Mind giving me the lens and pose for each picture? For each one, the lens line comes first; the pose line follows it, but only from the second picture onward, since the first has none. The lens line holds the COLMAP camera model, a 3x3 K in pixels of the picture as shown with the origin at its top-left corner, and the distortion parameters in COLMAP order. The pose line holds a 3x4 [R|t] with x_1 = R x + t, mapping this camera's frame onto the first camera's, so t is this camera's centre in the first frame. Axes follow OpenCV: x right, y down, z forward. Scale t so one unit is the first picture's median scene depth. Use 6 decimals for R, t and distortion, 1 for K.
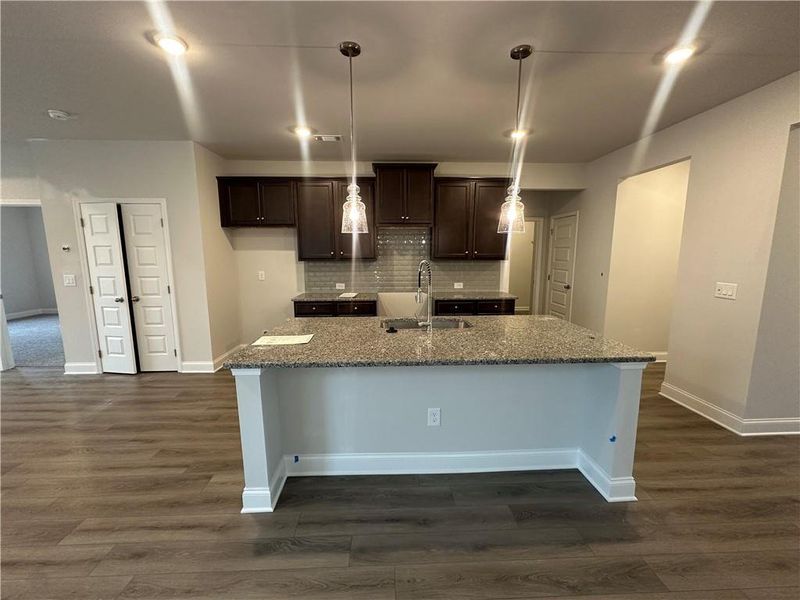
lens RADIAL K [[326.3, 0, 400.0], [0, 326.3, 300.0], [0, 0, 1]] dist [0.000983, 0.000204]
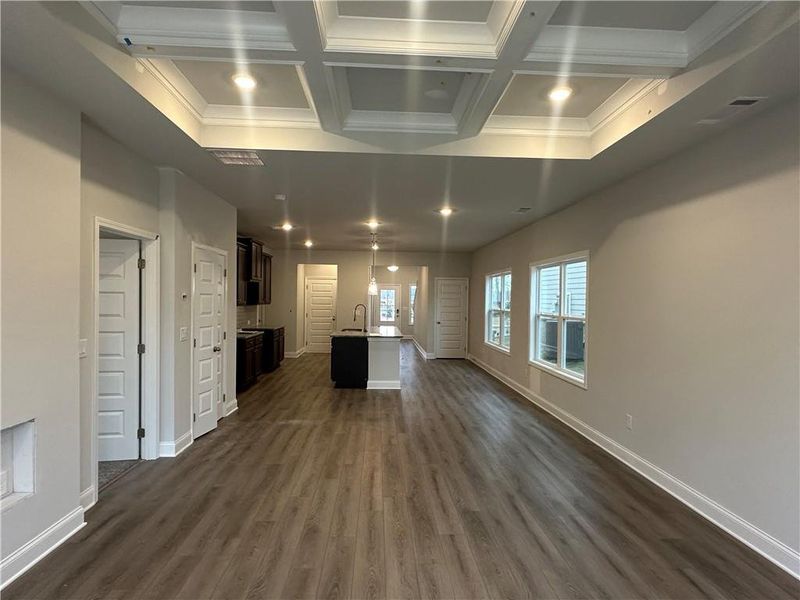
lens RADIAL K [[326.3, 0, 400.0], [0, 326.3, 300.0], [0, 0, 1]] dist [0.000983, 0.000204]
pose [[0.050056, -0.005837, 0.998729, -1.865217], [0.122230, 0.992502, -0.000325, -0.080805], [-0.991239, 0.122091, 0.050394, 0.408460]]
